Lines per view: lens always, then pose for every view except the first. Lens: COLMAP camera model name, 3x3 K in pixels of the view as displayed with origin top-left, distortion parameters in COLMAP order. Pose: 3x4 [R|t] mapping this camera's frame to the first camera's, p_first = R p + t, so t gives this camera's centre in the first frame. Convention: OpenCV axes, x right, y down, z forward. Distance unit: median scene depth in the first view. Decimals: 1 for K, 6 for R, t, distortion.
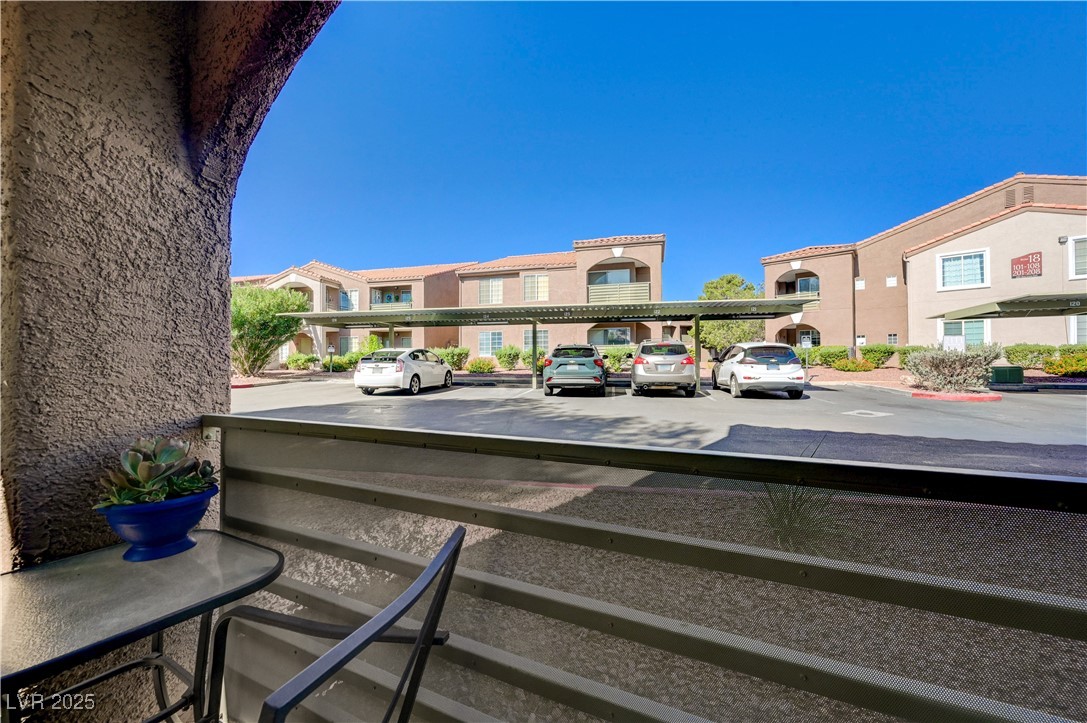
lens RADIAL K [[430.4, 0, 544.9], [0, 430.4, 363.3], [0, 0, 1]] dist [-0.003705, 0.000509]
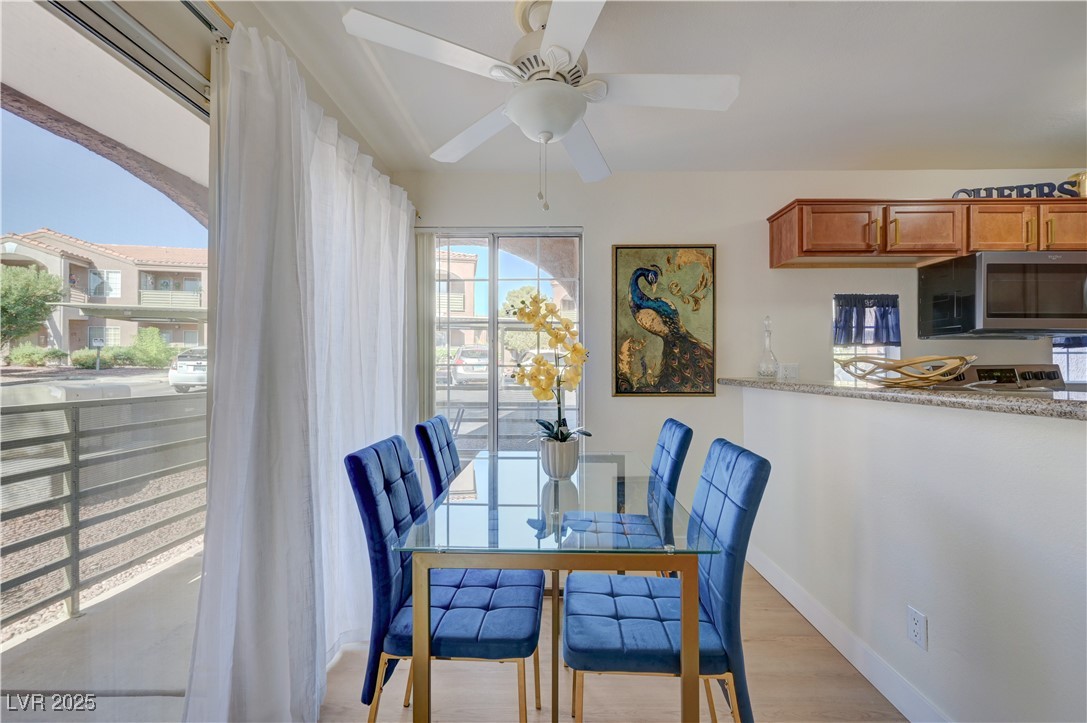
lens RADIAL K [[430.4, 0, 544.3], [0, 430.4, 363.9], [0, 0, 1]] dist [-0.003705, 0.000509]
pose [[0.903535, 0.010020, 0.428398, -0.059592], [-0.012247, 0.999922, 0.002444, -0.003733], [-0.428340, -0.007455, 0.903587, -0.155225]]
